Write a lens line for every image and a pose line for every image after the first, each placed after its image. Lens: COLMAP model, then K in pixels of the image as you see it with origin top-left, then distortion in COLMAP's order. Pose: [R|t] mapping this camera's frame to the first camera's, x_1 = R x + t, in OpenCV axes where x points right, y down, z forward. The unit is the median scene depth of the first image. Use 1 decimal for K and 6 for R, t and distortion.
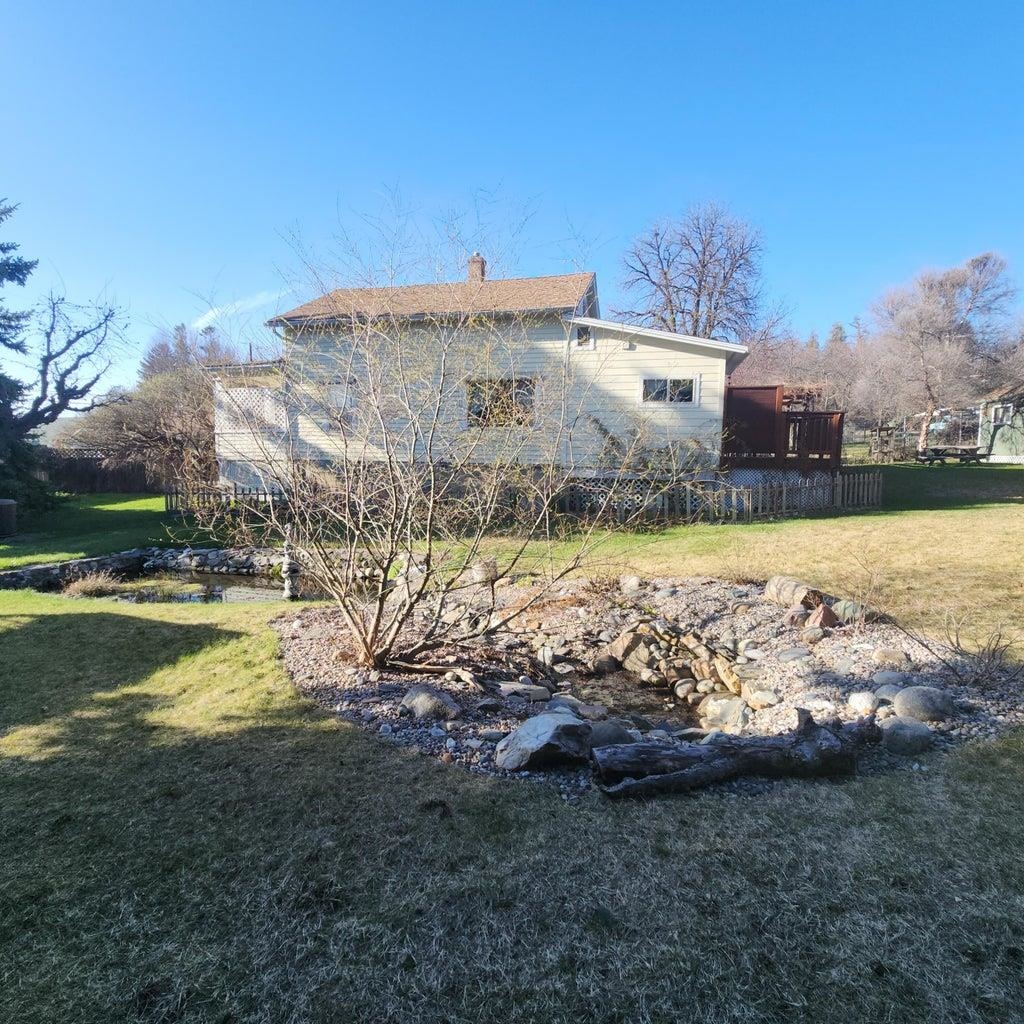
lens RADIAL K [[544.0, 0, 512.0], [0, 544.0, 512.0], [0, 0, 1]] dist [-0.000248, 0.000095]
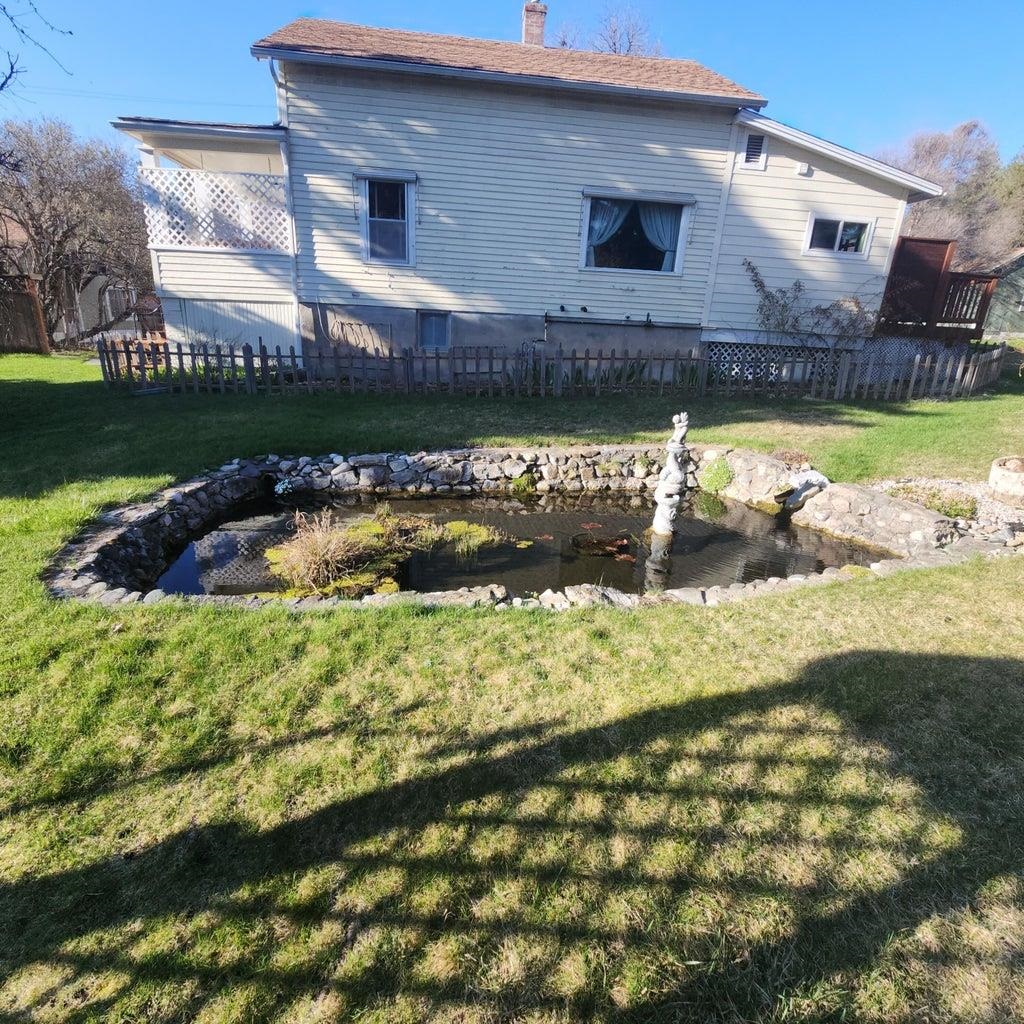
lens RADIAL K [[537.3, 0, 512.0], [0, 537.3, 512.0], [0, 0, 1]] dist [0.000995, 0.000671]
pose [[0.940383, -0.078937, 0.330830, -0.481068], [-0.003548, 0.970365, 0.241617, -0.009925], [-0.340098, -0.228386, 0.912235, 0.314614]]
